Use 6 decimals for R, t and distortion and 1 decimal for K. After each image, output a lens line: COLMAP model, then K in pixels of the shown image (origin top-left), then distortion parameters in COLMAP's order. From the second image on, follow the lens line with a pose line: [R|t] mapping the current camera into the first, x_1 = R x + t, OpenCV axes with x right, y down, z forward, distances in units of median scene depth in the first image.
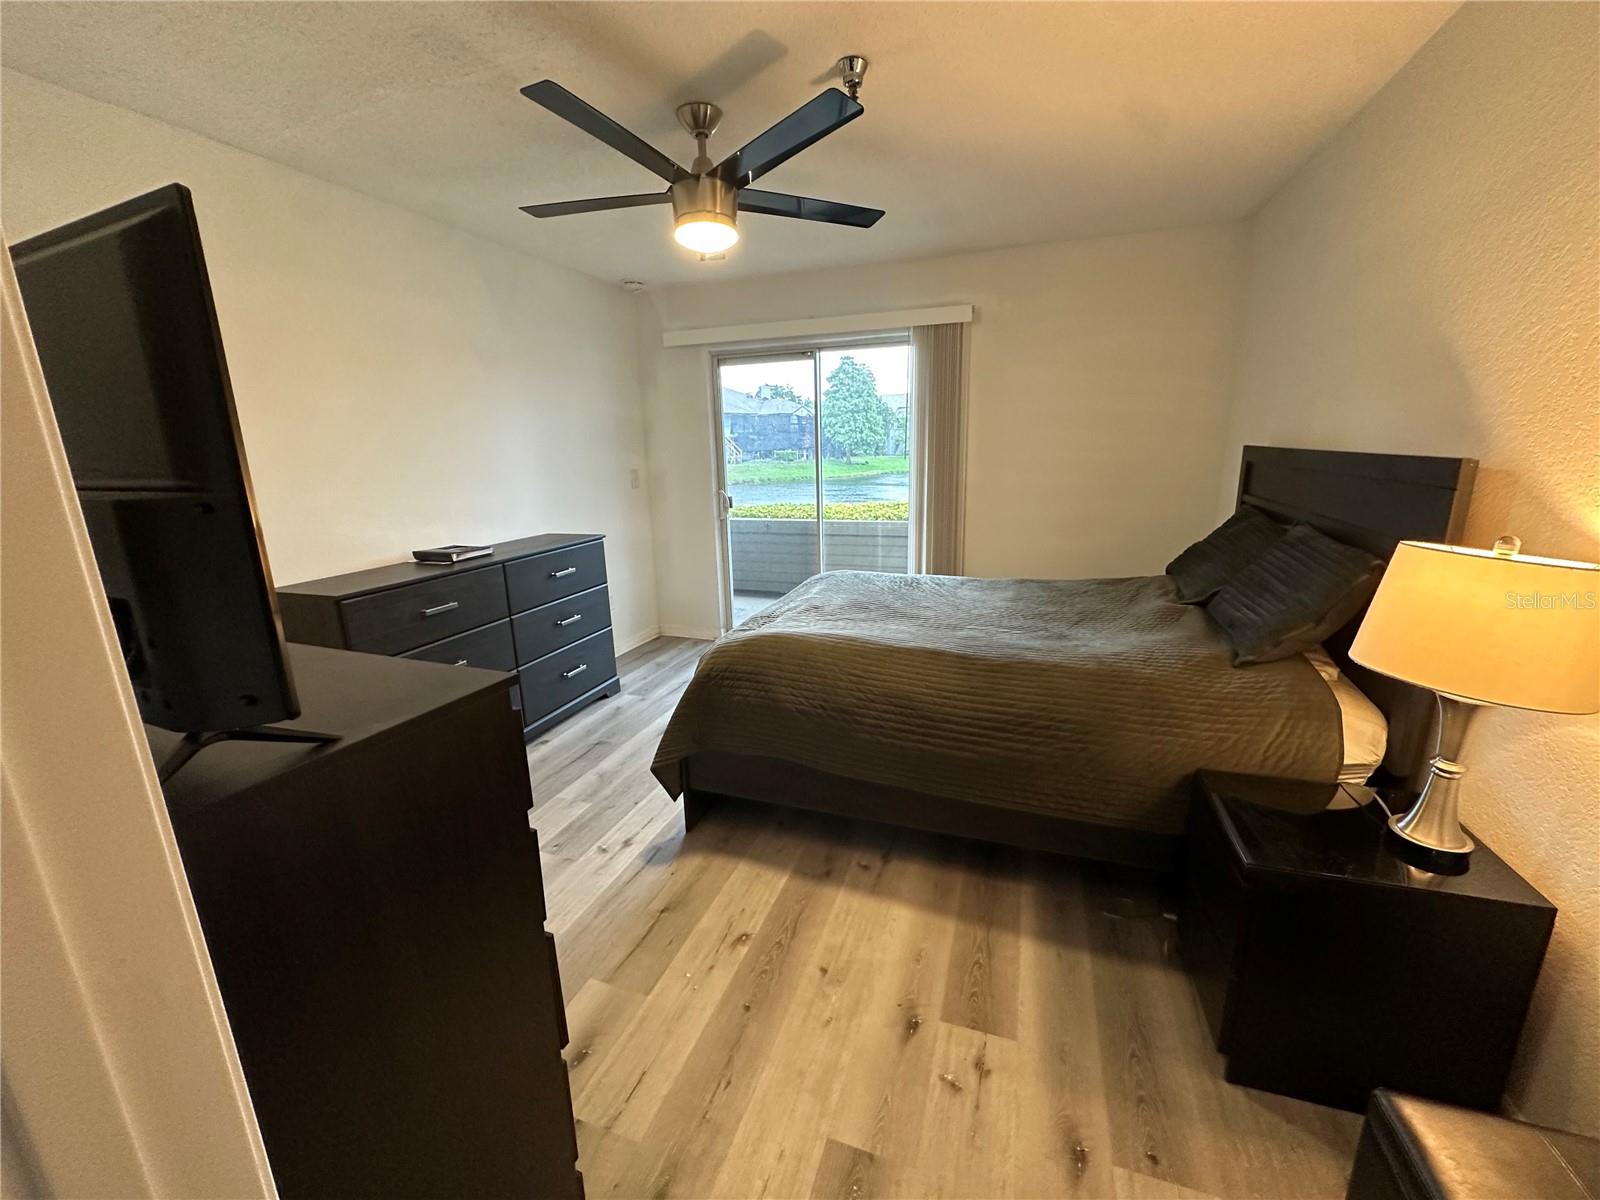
lens RADIAL K [[641.8, 0, 799.1], [0, 641.8, 603.5], [0, 0, 1]] dist [-0.000398, -0.000102]
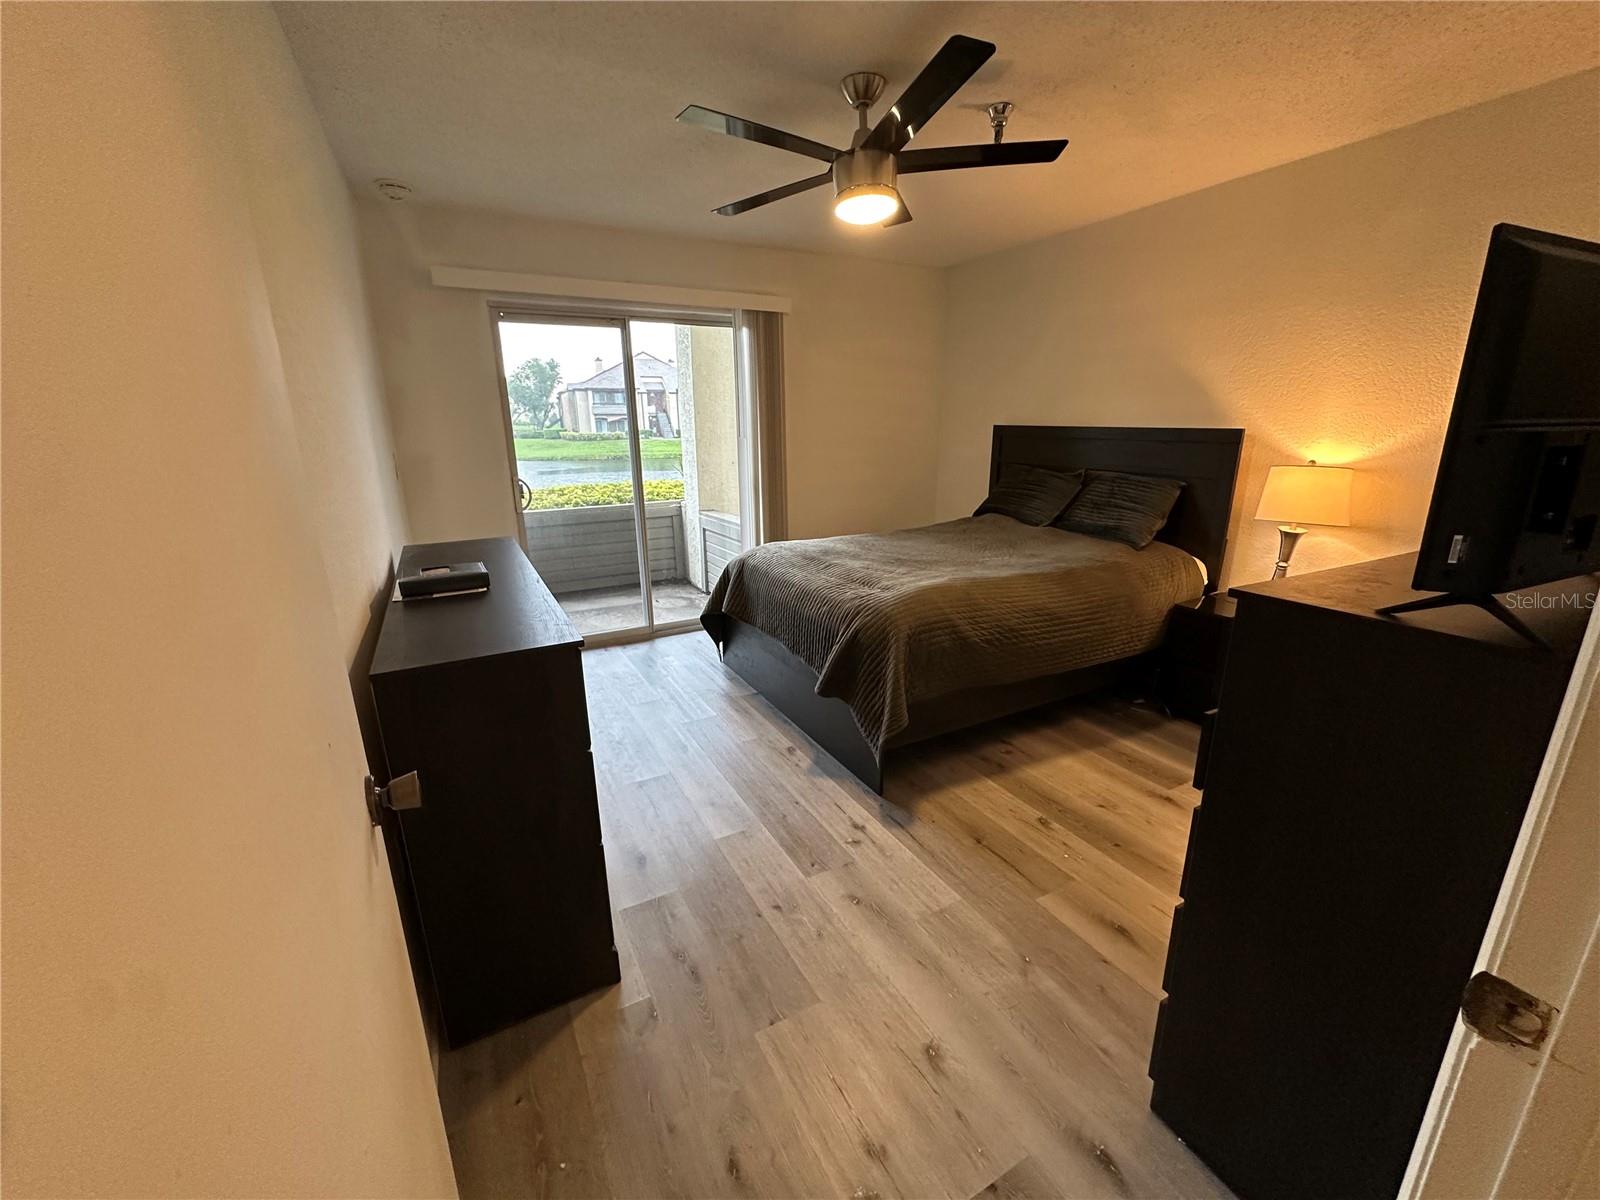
lens RADIAL K [[641.8, 0, 799.1], [0, 641.8, 603.5], [0, 0, 1]] dist [-0.000398, -0.000102]
pose [[0.665548, -0.188770, 0.722088, -1.022635], [0.172817, 0.980171, 0.096953, -0.074546], [-0.726072, 0.060263, 0.684973, 0.399353]]
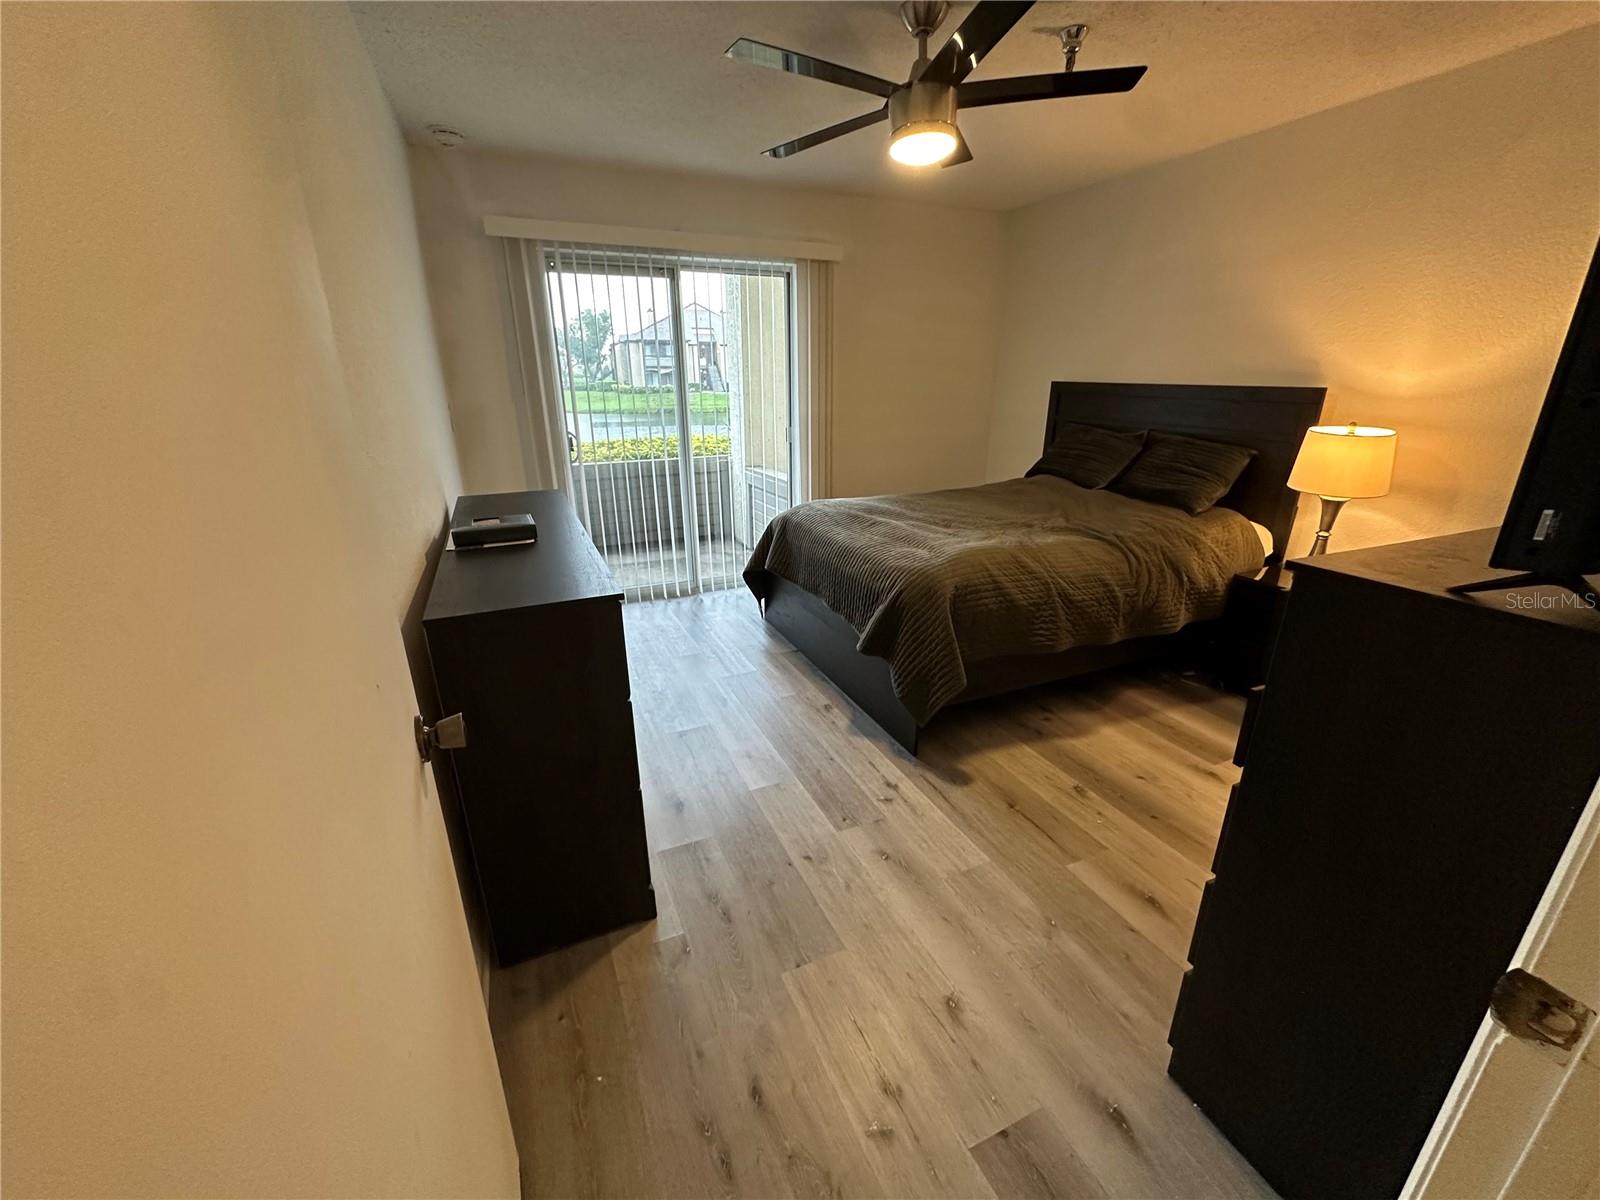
lens RADIAL K [[641.8, 0, 799.1], [0, 641.8, 603.5], [0, 0, 1]] dist [-0.000398, -0.000102]
pose [[0.720557, -0.213373, 0.659750, -1.015901], [0.152485, 0.976945, 0.149420, -0.074318], [-0.676421, -0.007063, 0.736481, 0.392359]]
